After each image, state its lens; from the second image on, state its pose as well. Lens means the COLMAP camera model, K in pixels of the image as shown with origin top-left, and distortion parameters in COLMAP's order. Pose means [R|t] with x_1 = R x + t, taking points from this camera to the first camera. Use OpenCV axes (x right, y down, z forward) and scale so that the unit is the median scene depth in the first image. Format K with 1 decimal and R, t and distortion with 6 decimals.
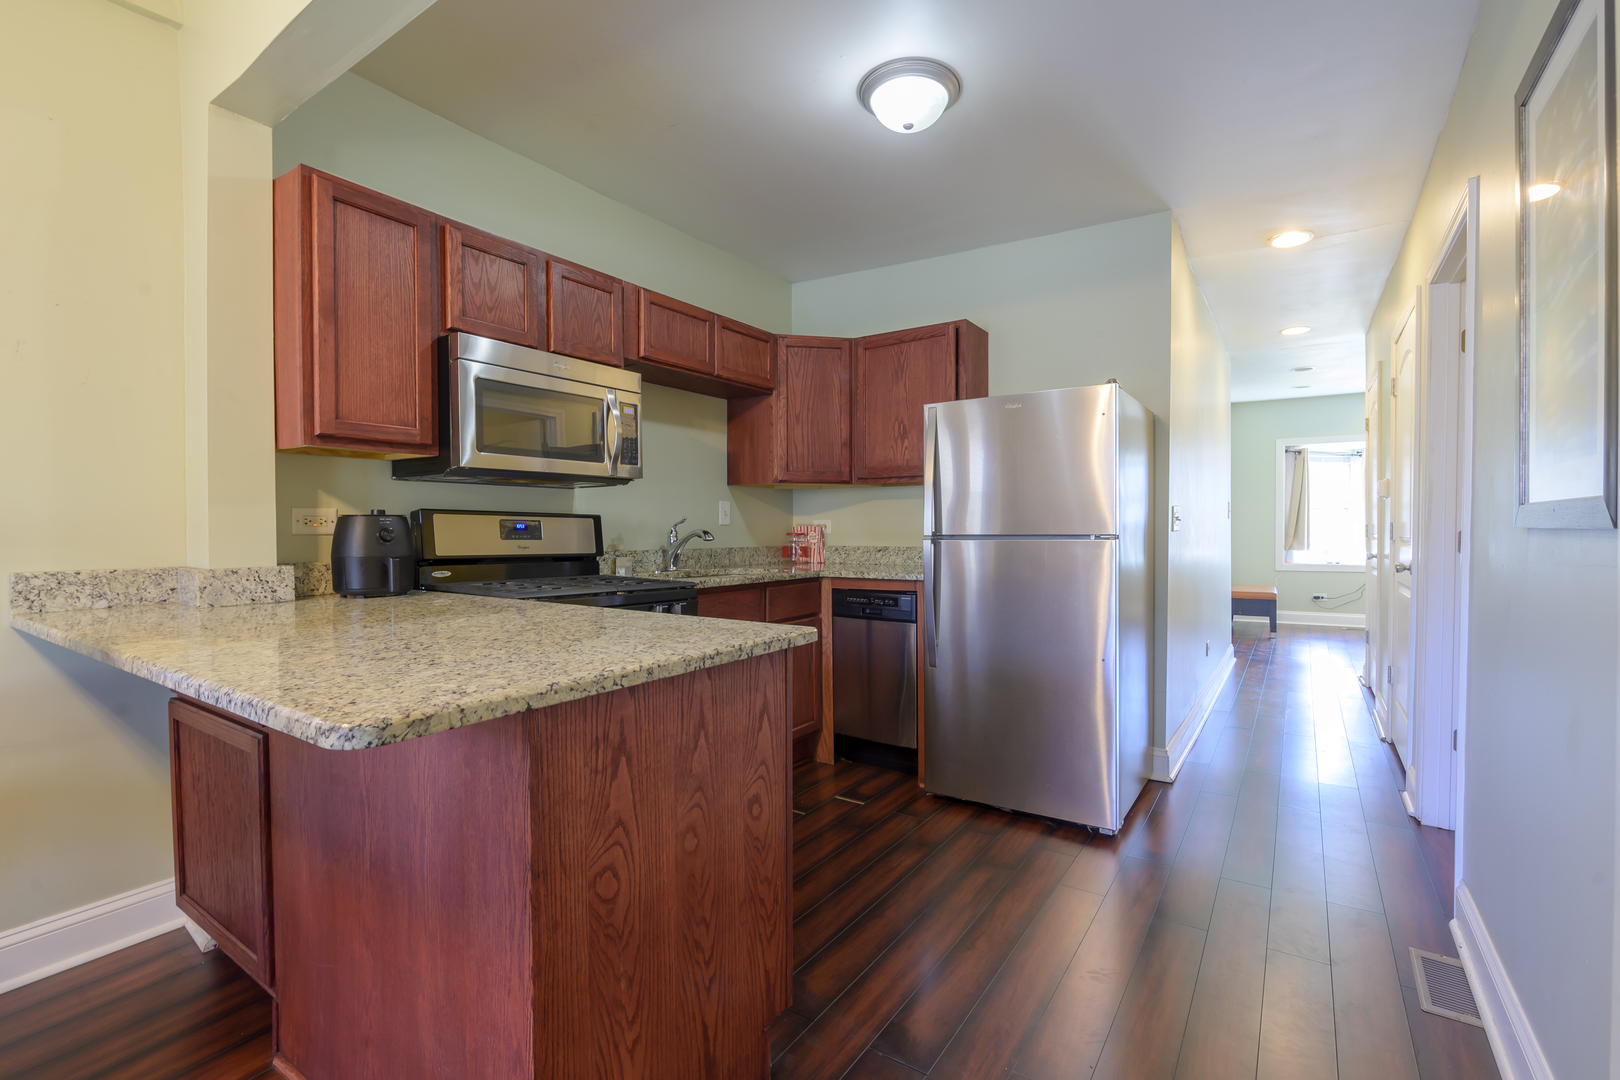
lens RADIAL K [[726.0, 0, 810.0], [0, 726.0, 540.0], [0, 0, 1]] dist [-0.009292, -0.000046]
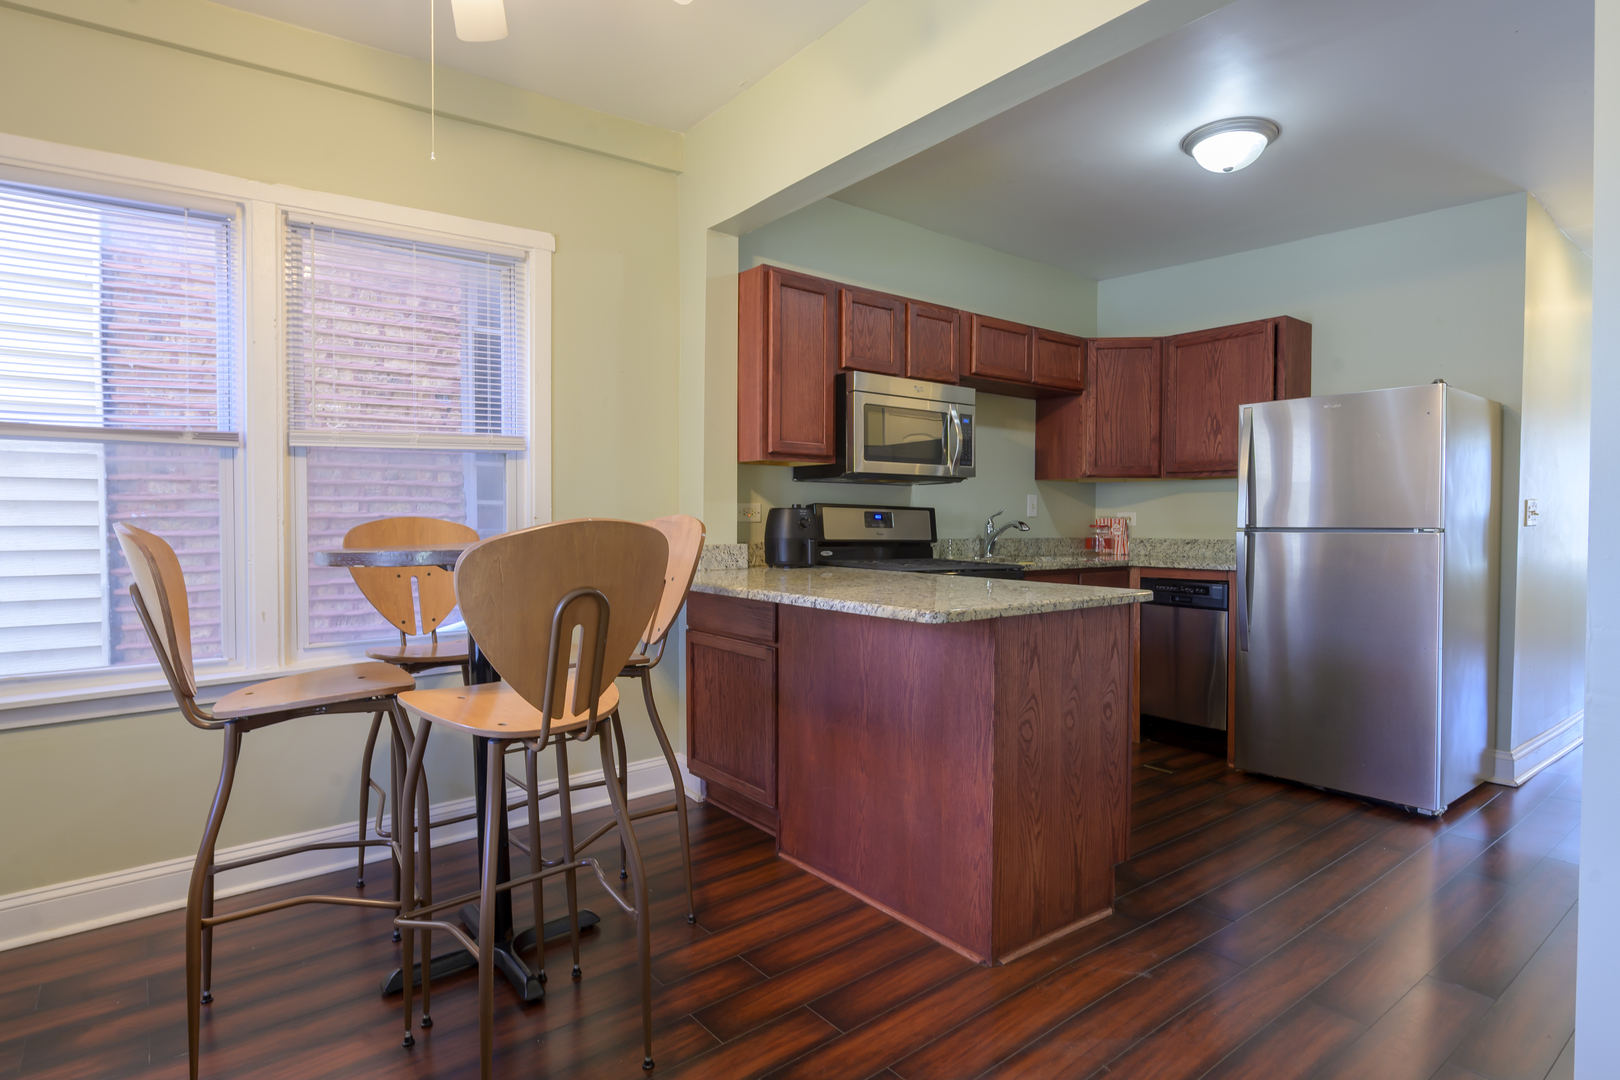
lens RADIAL K [[843.8, 0, 810.0], [0, 843.8, 540.0], [0, 0, 1]] dist [-0.005351, -0.001228]
pose [[0.951932, 0.013677, -0.306004, -0.069226], [-0.011633, 0.999896, 0.008502, 0.009608], [0.306089, -0.004534, 0.951992, -0.417148]]
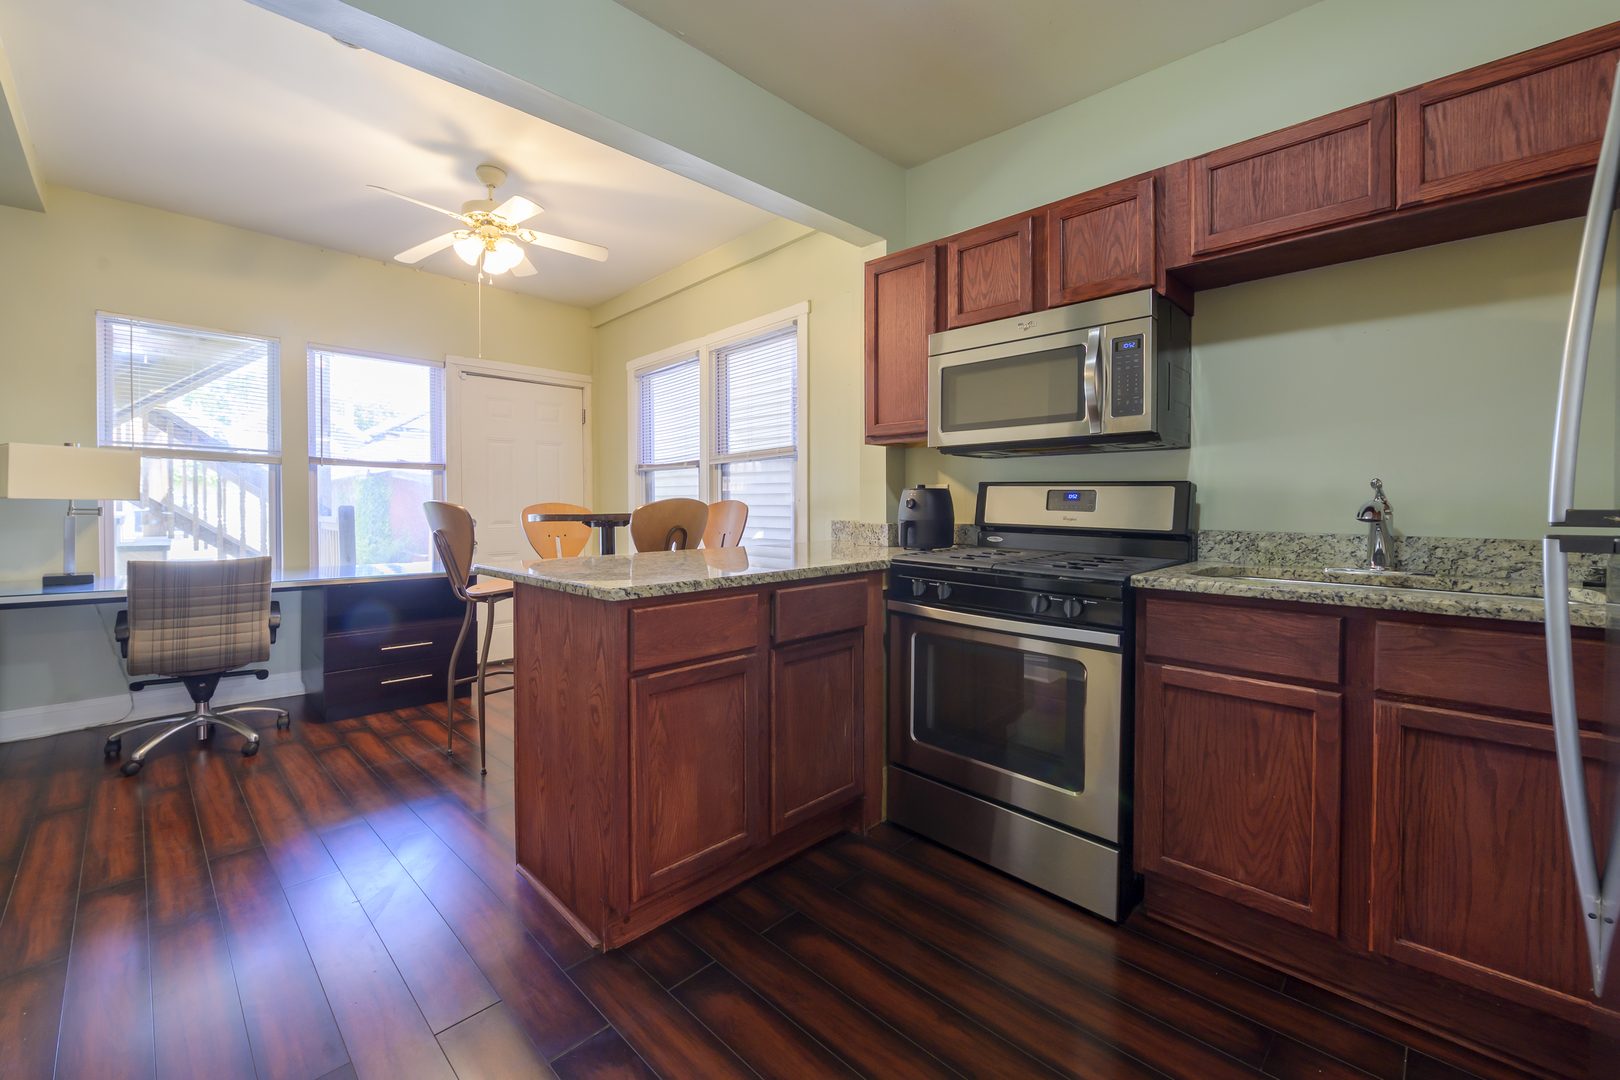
lens RADIAL K [[666.9, 0, 793.0], [0, 666.9, 512.3], [0, 0, 1]] dist [-0.001963, -0.000012]
pose [[-0.189205, 0.018936, -0.981755, 0.532755], [-0.016755, 0.999606, 0.022509, -0.012353], [0.981795, 0.020708, -0.188813, 0.821670]]
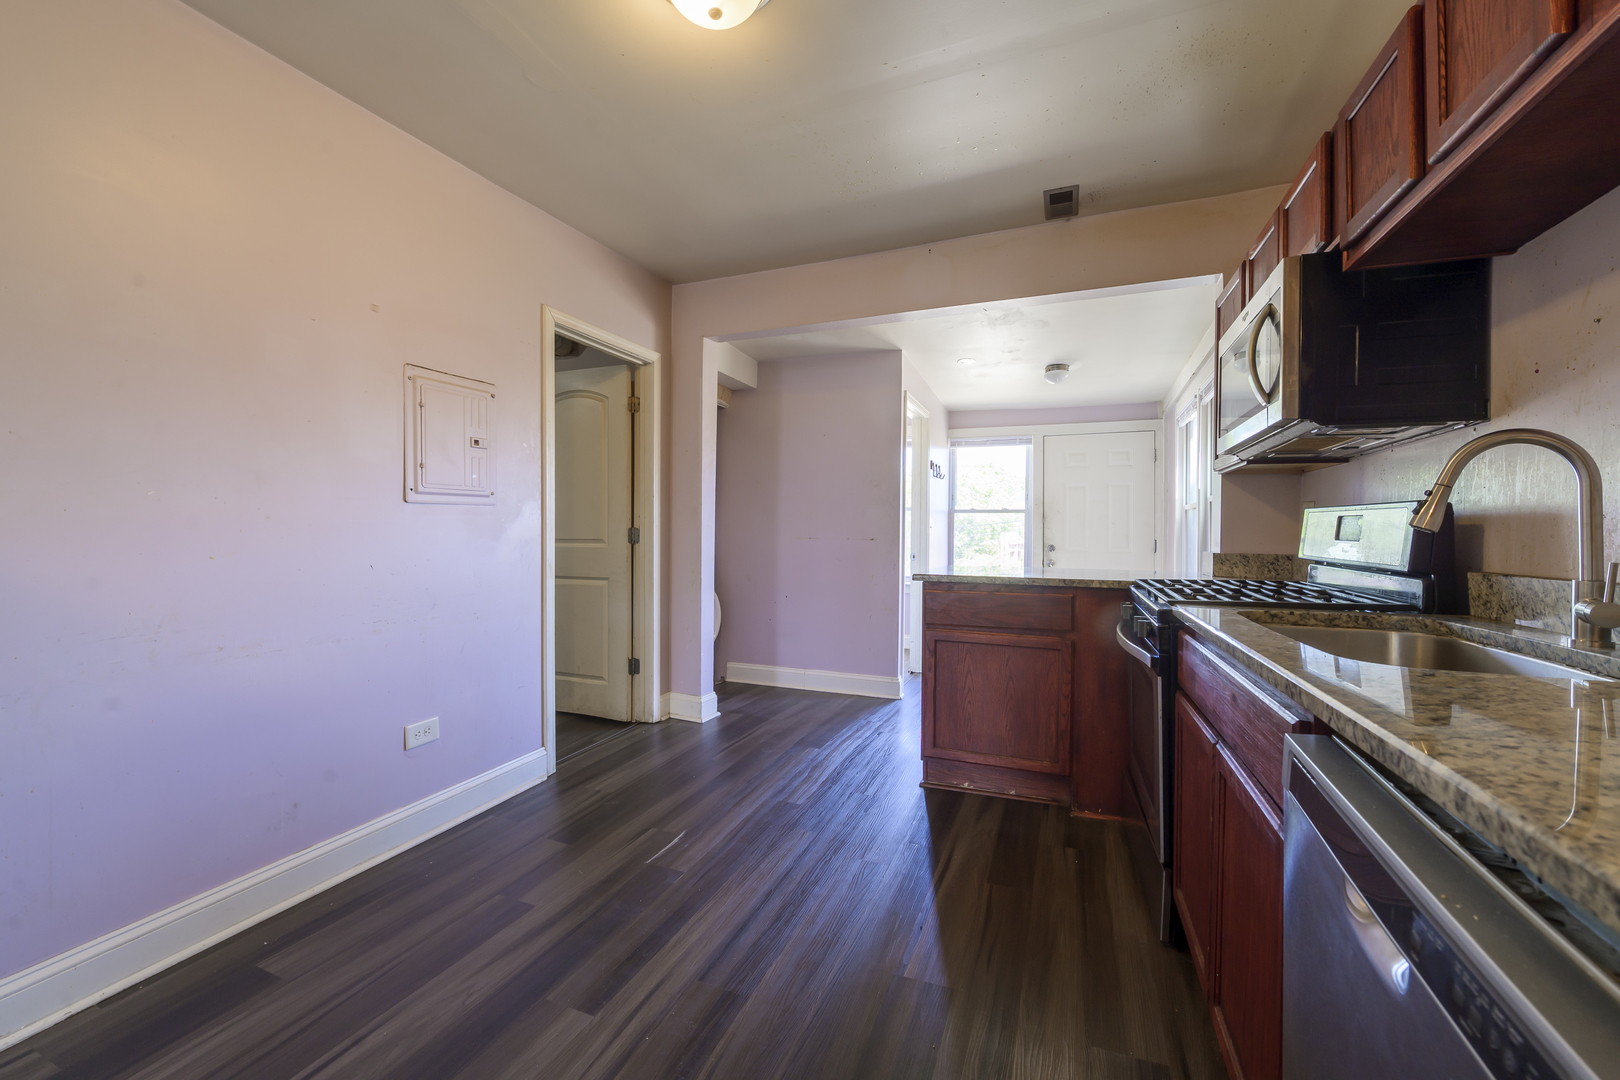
lens RADIAL K [[645.9, 0, 808.1], [0, 645.9, 529.5], [0, 0, 1]] dist [0.000033, -0.000042]
pose [[-0.976019, -0.004137, -0.217648, 0.326946], [-0.005632, 0.999965, 0.006248, -0.013787], [0.217614, 0.007324, -0.976007, 1.574774]]
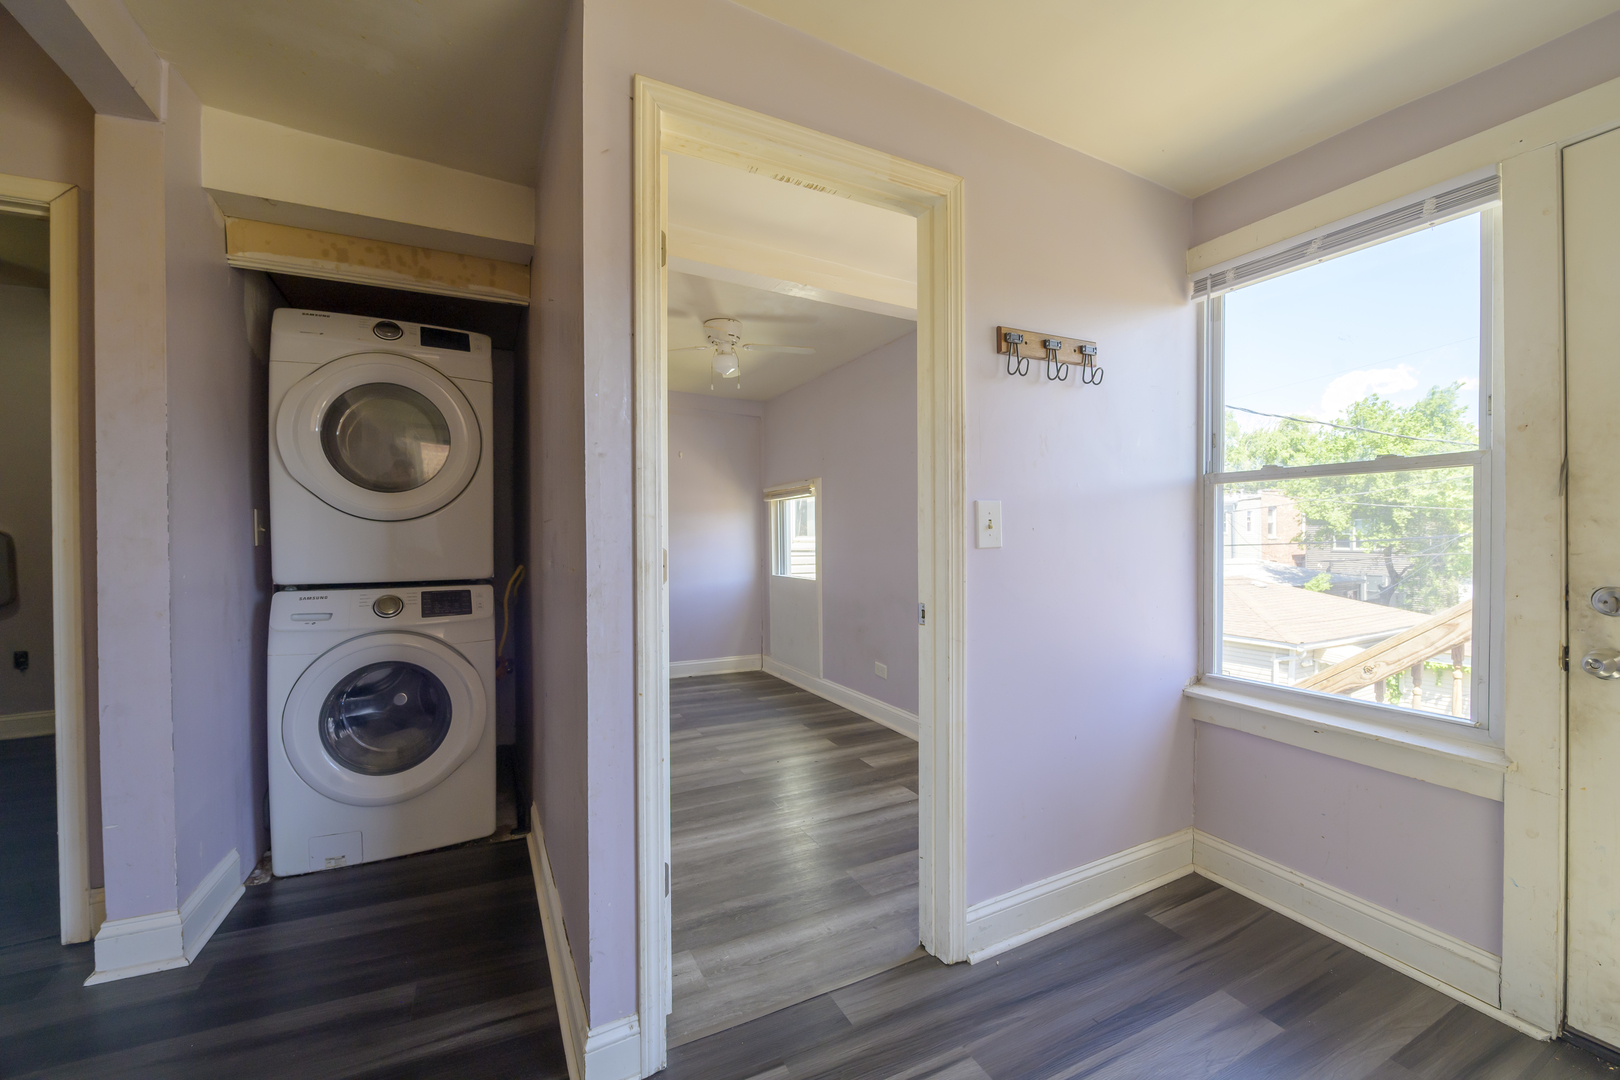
lens RADIAL K [[646.5, 0, 810.0], [0, 646.5, 540.0], [0, 0, 1]] dist [-0.009089, -0.000098]
pose [[-0.883851, 0.006407, 0.467726, -0.599260], [0.012863, 0.999861, 0.010609, -0.005013], [-0.467593, 0.015393, -0.883810, 0.403795]]
